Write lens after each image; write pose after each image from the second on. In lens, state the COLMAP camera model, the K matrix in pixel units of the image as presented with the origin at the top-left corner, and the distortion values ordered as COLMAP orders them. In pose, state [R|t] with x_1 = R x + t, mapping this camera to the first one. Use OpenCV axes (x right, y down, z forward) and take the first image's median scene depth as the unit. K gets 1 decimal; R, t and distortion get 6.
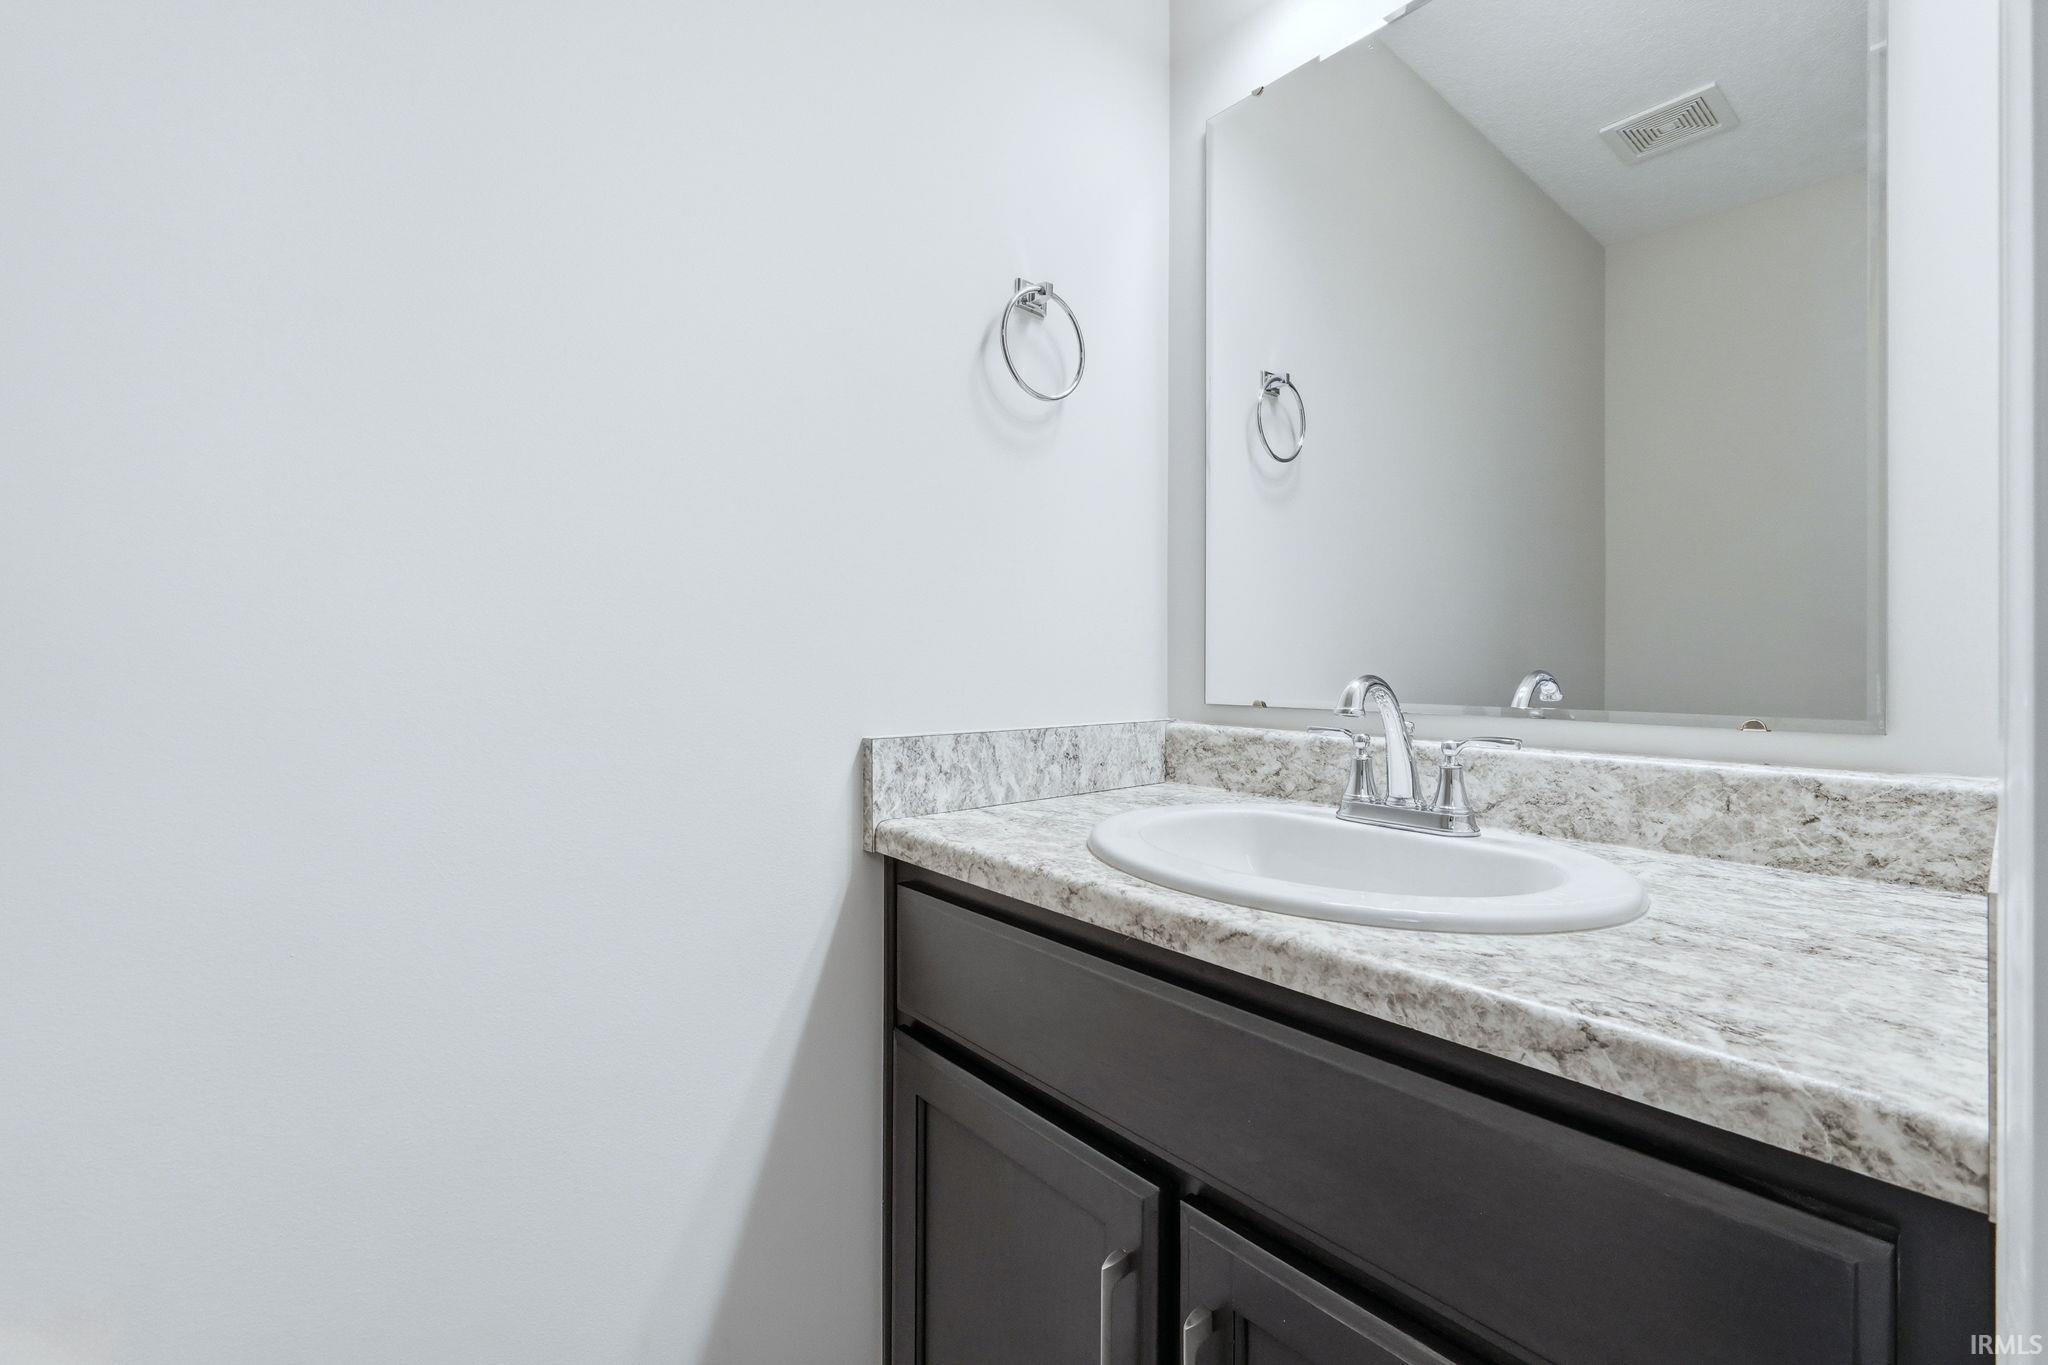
lens RADIAL K [[904.8, 0, 1023.0], [0, 904.8, 545.9], [0, 0, 1]] dist [-0.002327, 0.000146]
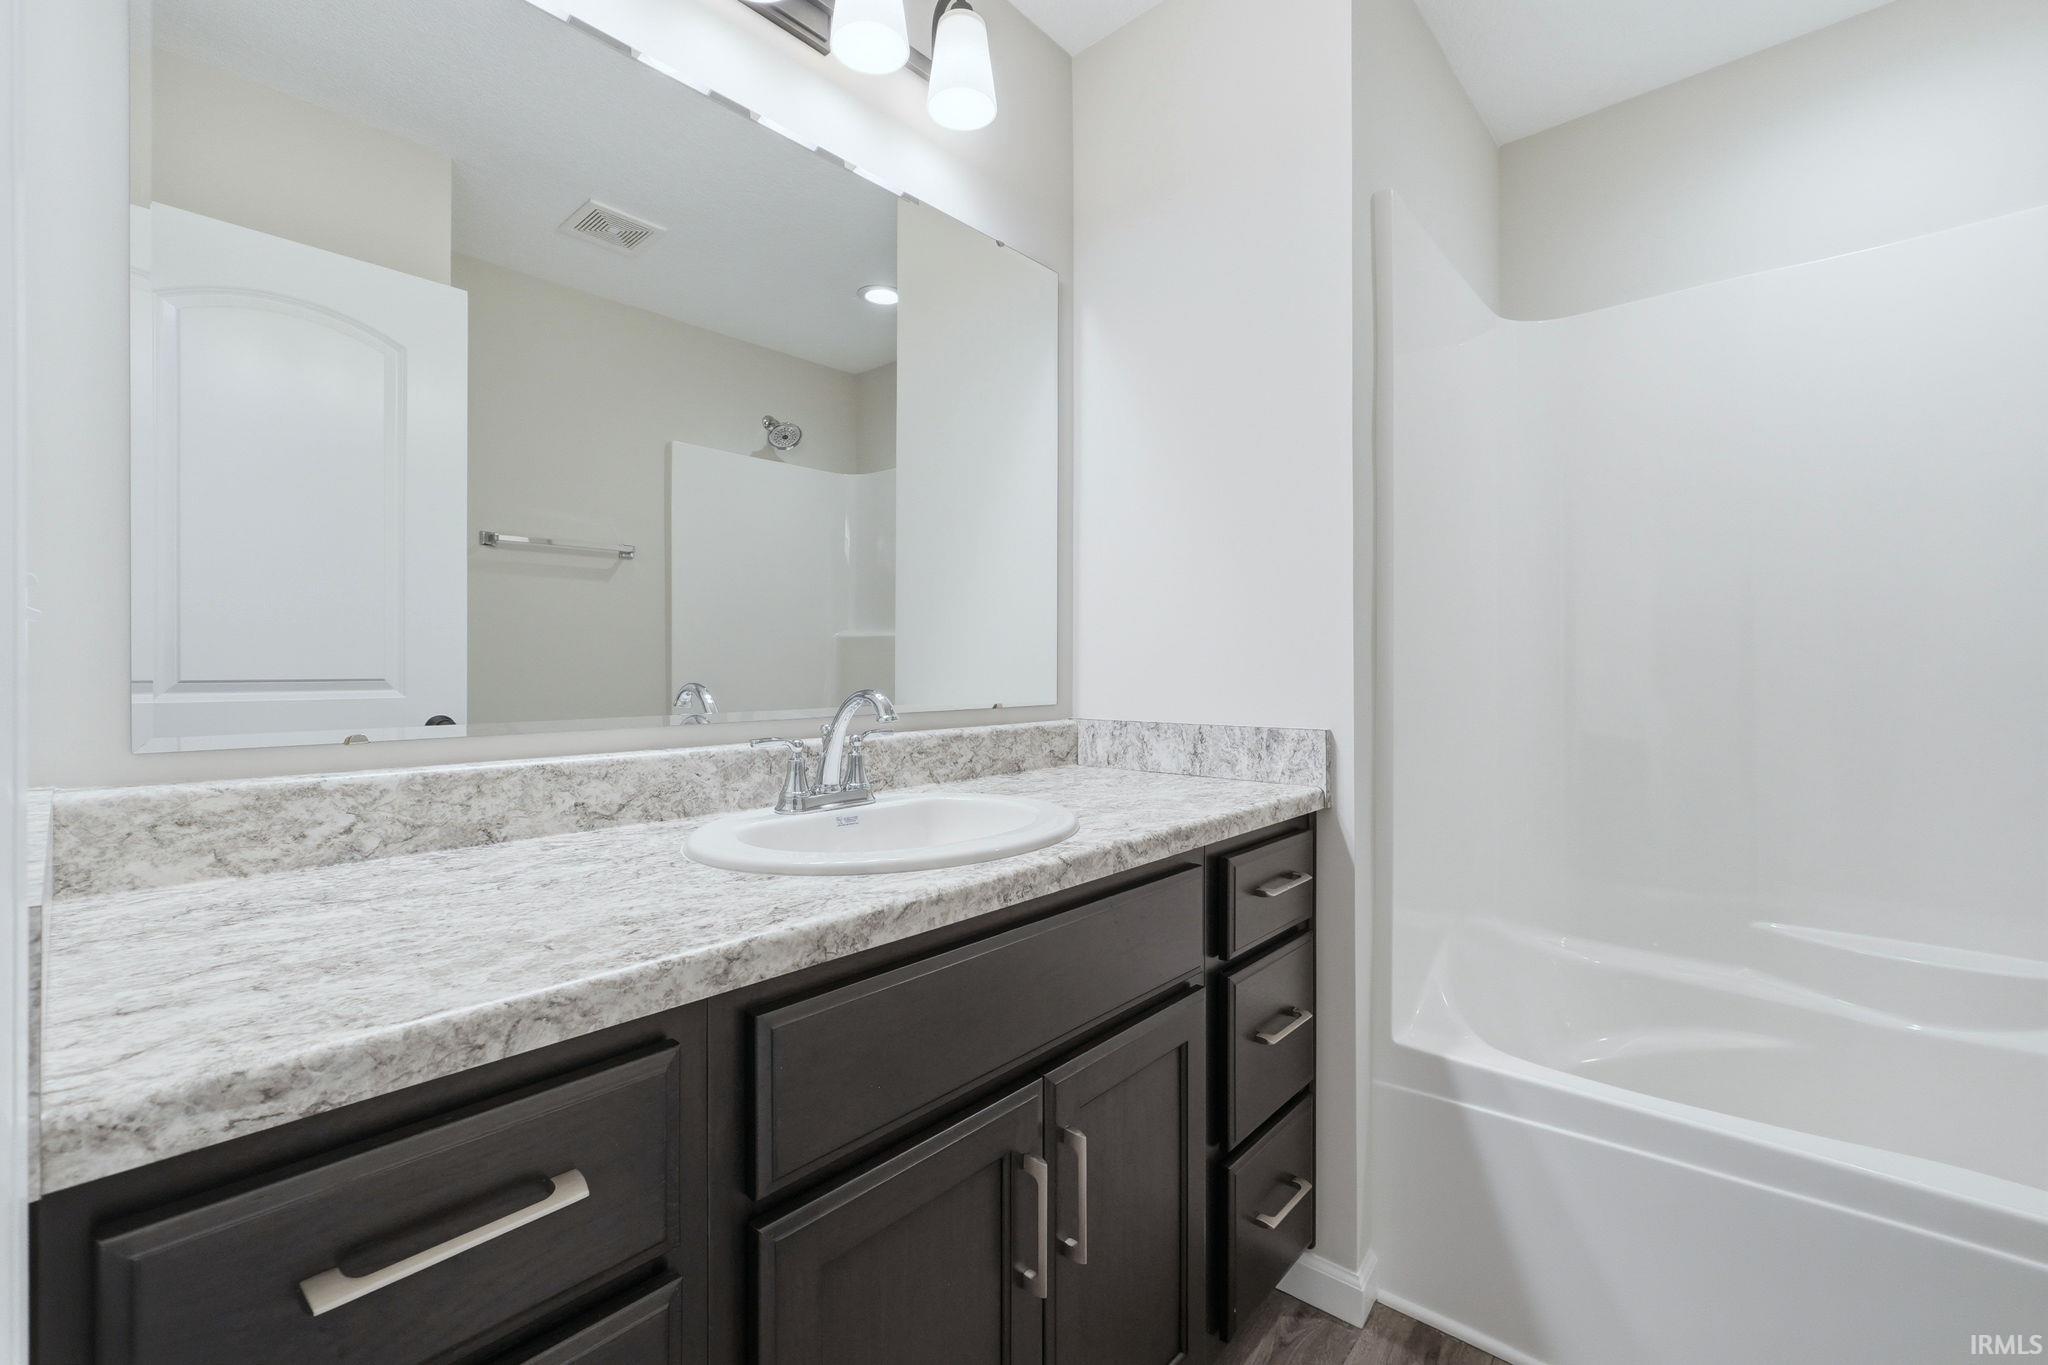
lens RADIAL K [[861.9, 0, 1018.4], [0, 861.9, 670.3], [0, 0, 1]] dist [-0.002405, 0.000015]
pose [[-0.150849, -0.000157, 0.988557, -0.671296], [-0.117632, 0.992898, -0.017793, 0.097231], [-0.981533, -0.118970, -0.149796, 0.802857]]
